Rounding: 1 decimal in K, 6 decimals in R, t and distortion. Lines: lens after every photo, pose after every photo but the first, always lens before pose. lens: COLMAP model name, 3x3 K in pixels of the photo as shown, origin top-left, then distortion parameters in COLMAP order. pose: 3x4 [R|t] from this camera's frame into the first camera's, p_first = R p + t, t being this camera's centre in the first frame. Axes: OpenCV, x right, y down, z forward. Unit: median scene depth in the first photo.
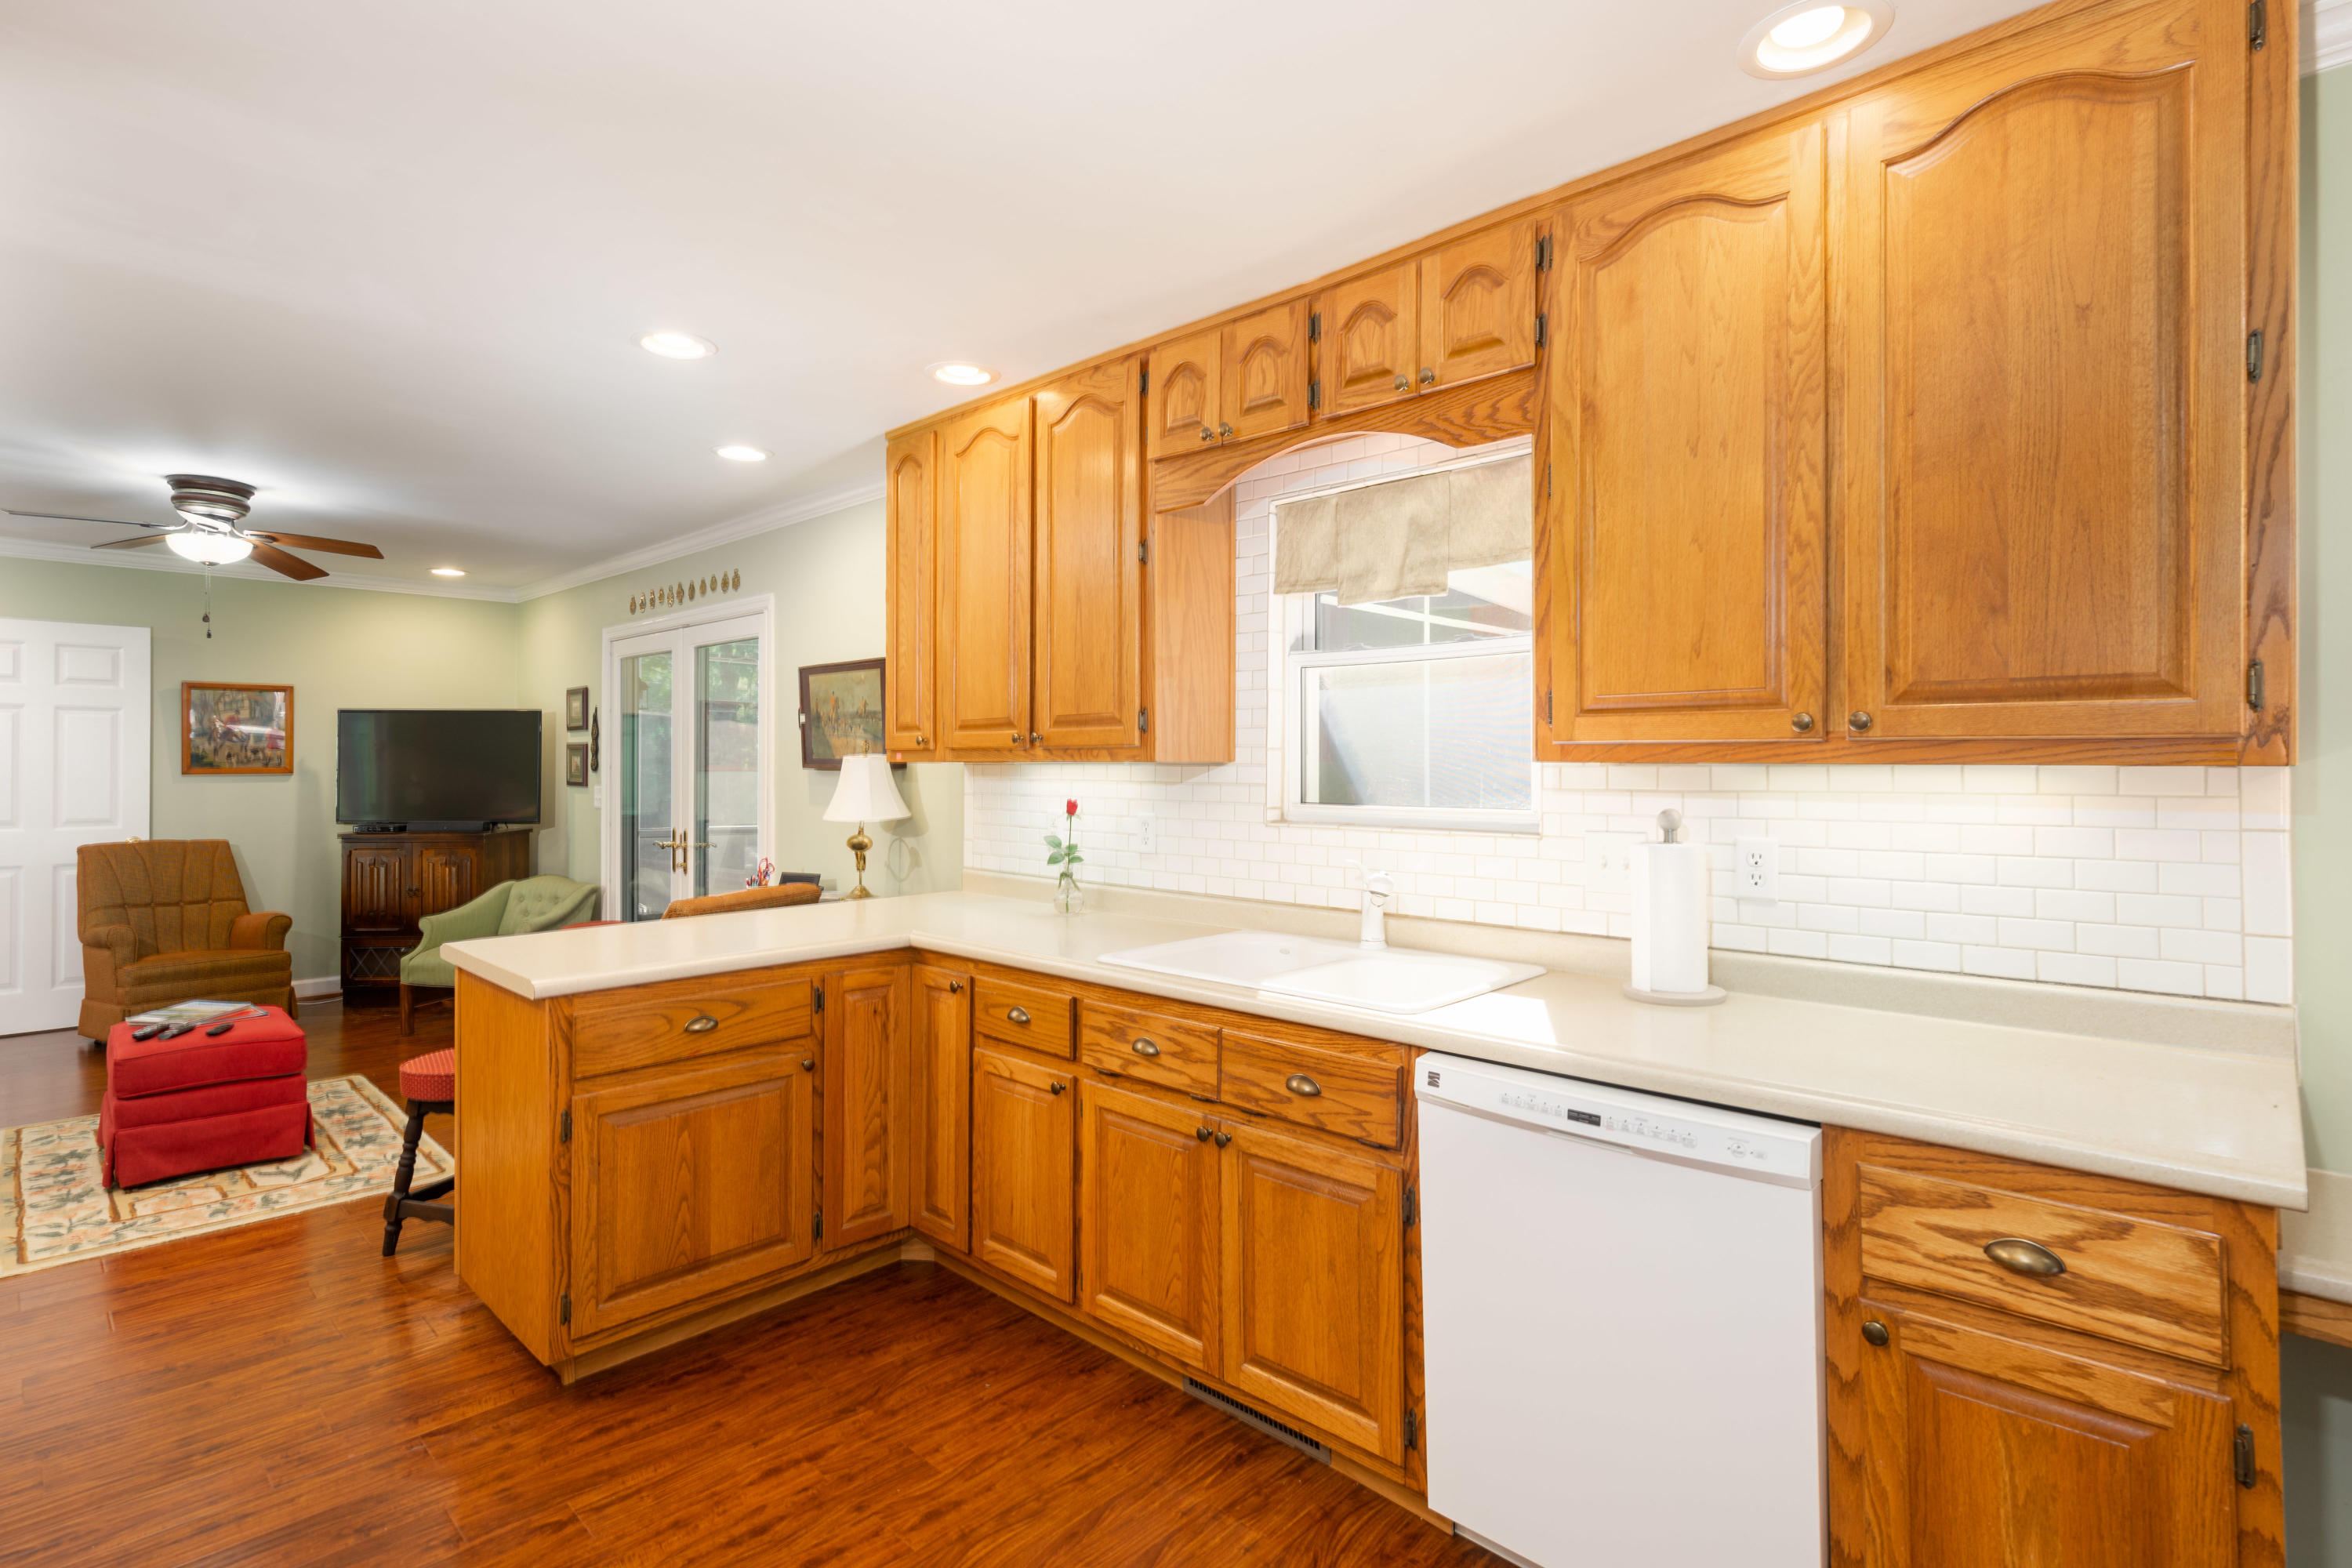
lens RADIAL K [[1155.1, 0, 1191.8], [0, 1155.1, 765.7], [0, 0, 1]] dist [0.000650, 0.000878]
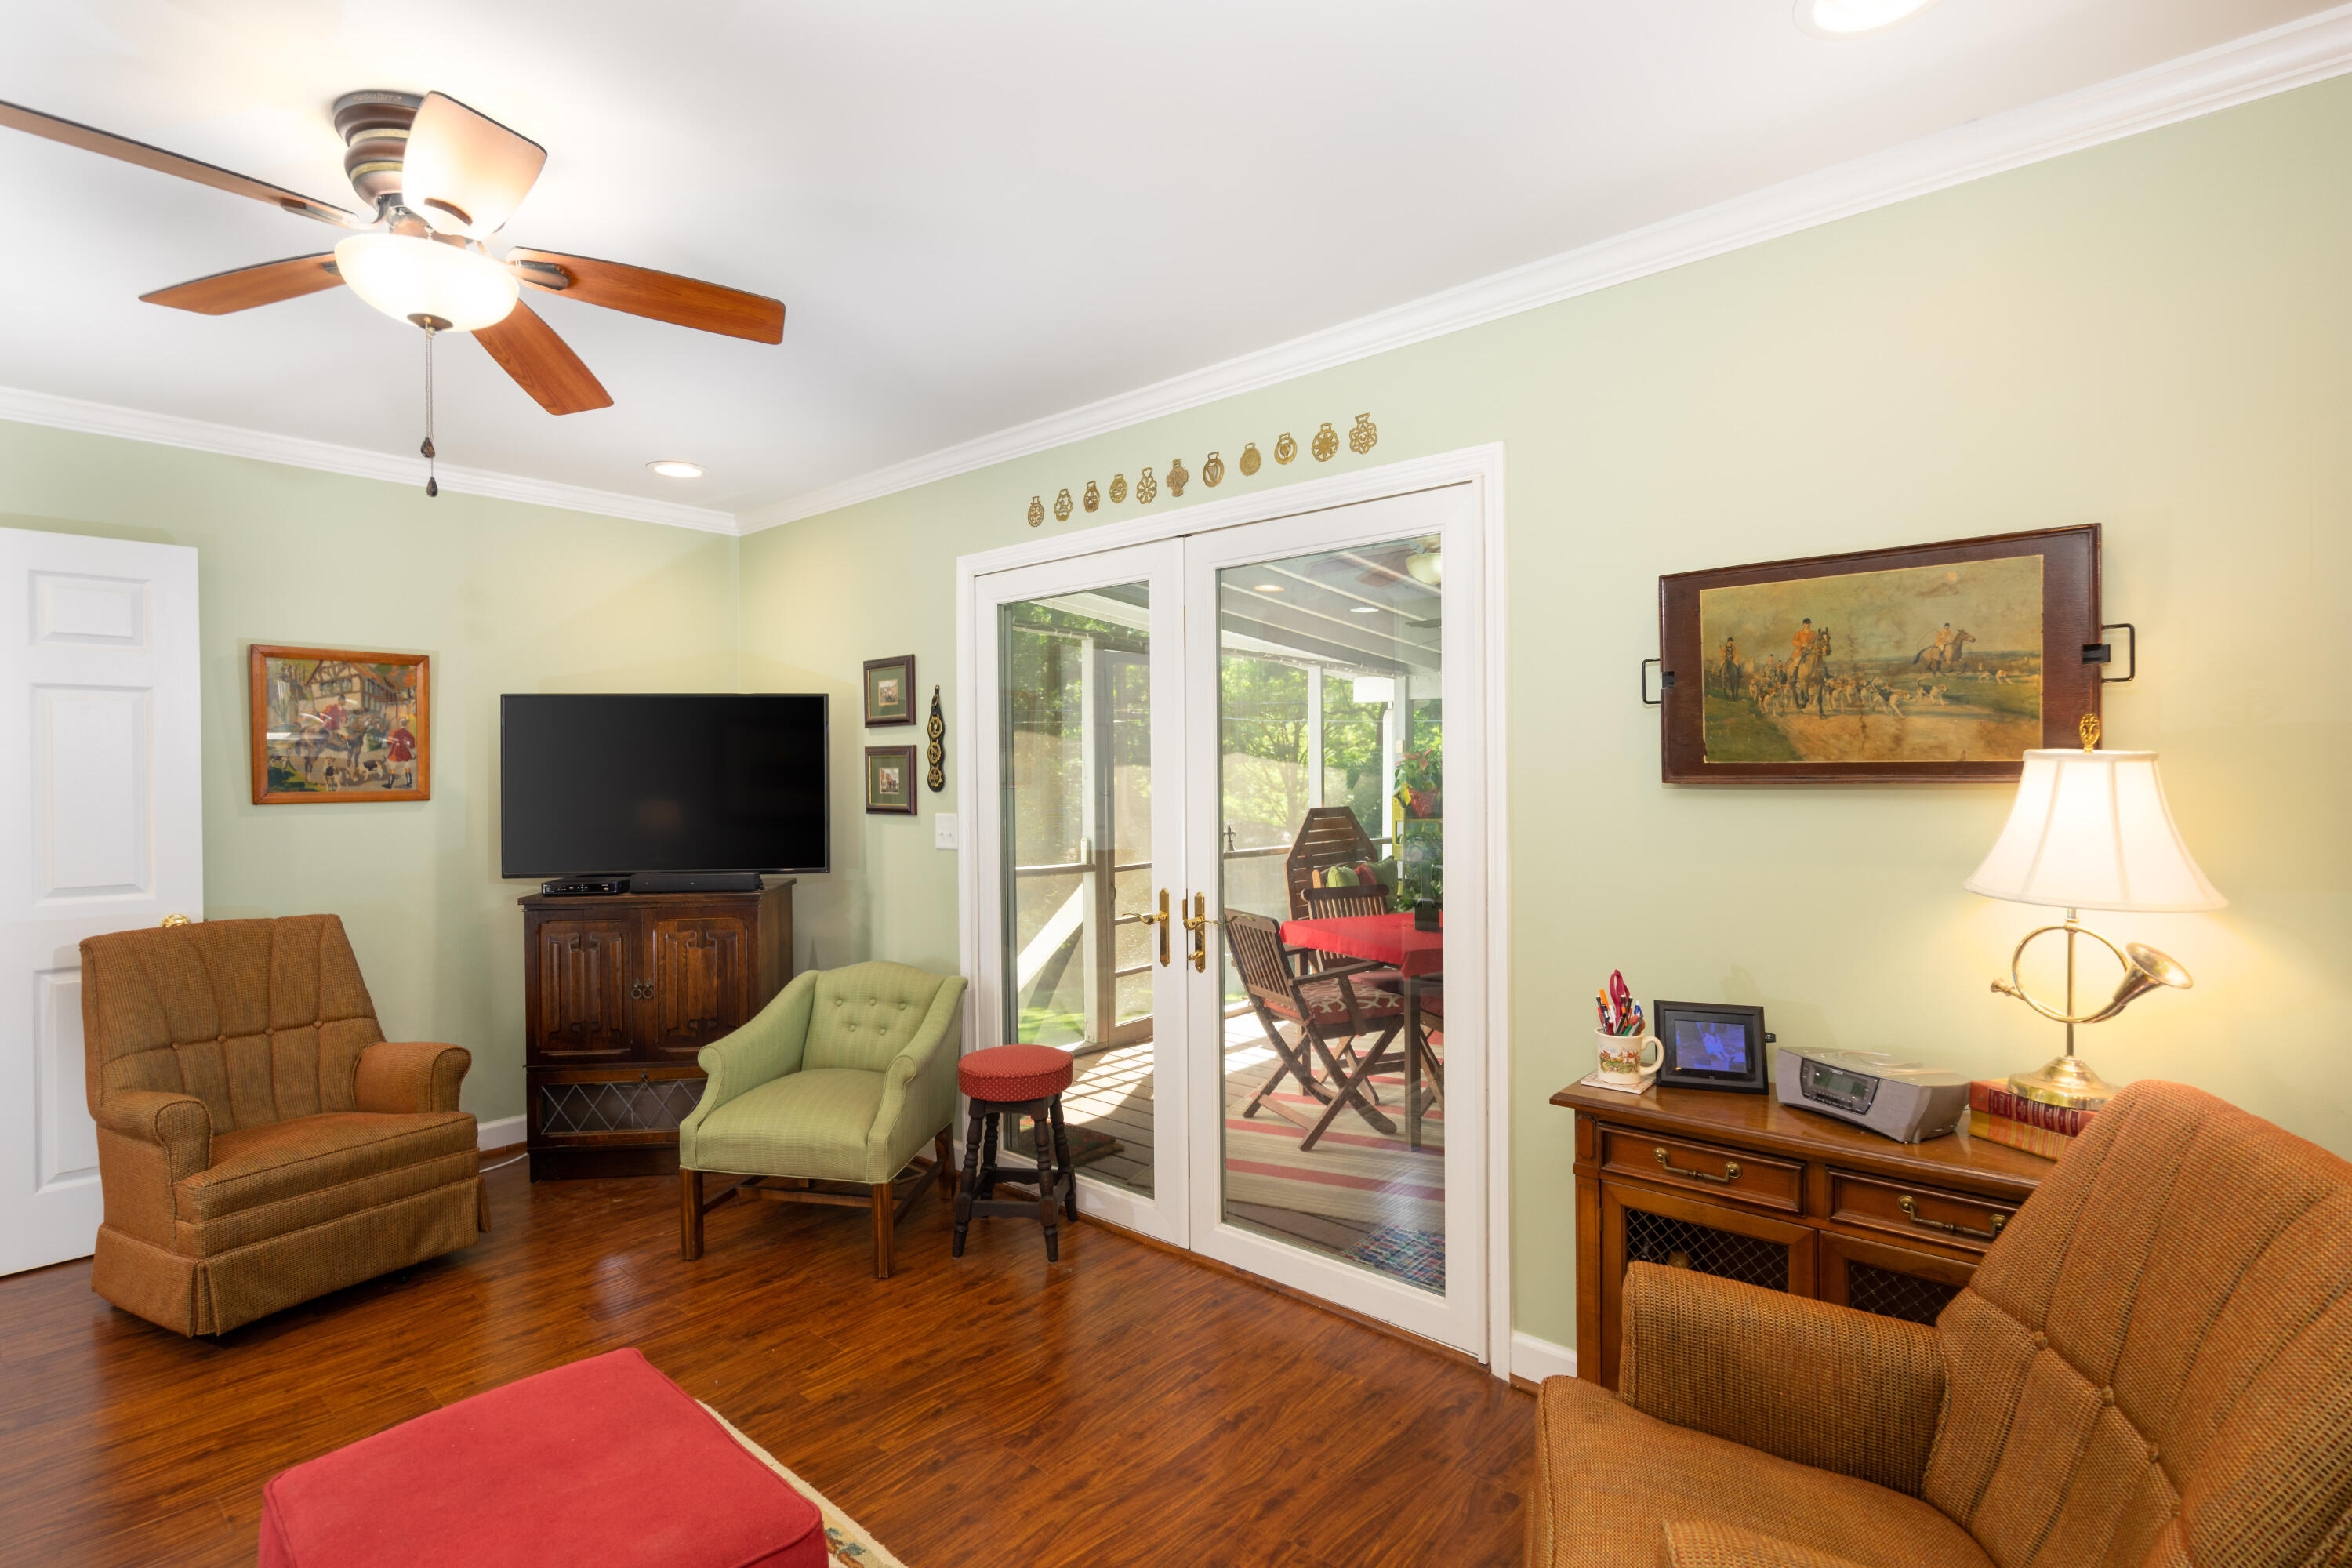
lens RADIAL K [[1068.5, 0, 1162.3], [0, 1068.5, 785.3], [0, 0, 1]] dist [-0.001850, 0.000444]
pose [[0.998287, -0.011896, 0.057289, -0.439232], [0.011277, 0.999875, 0.011109, -0.002718], [-0.057414, -0.010443, 0.998296, 0.427463]]
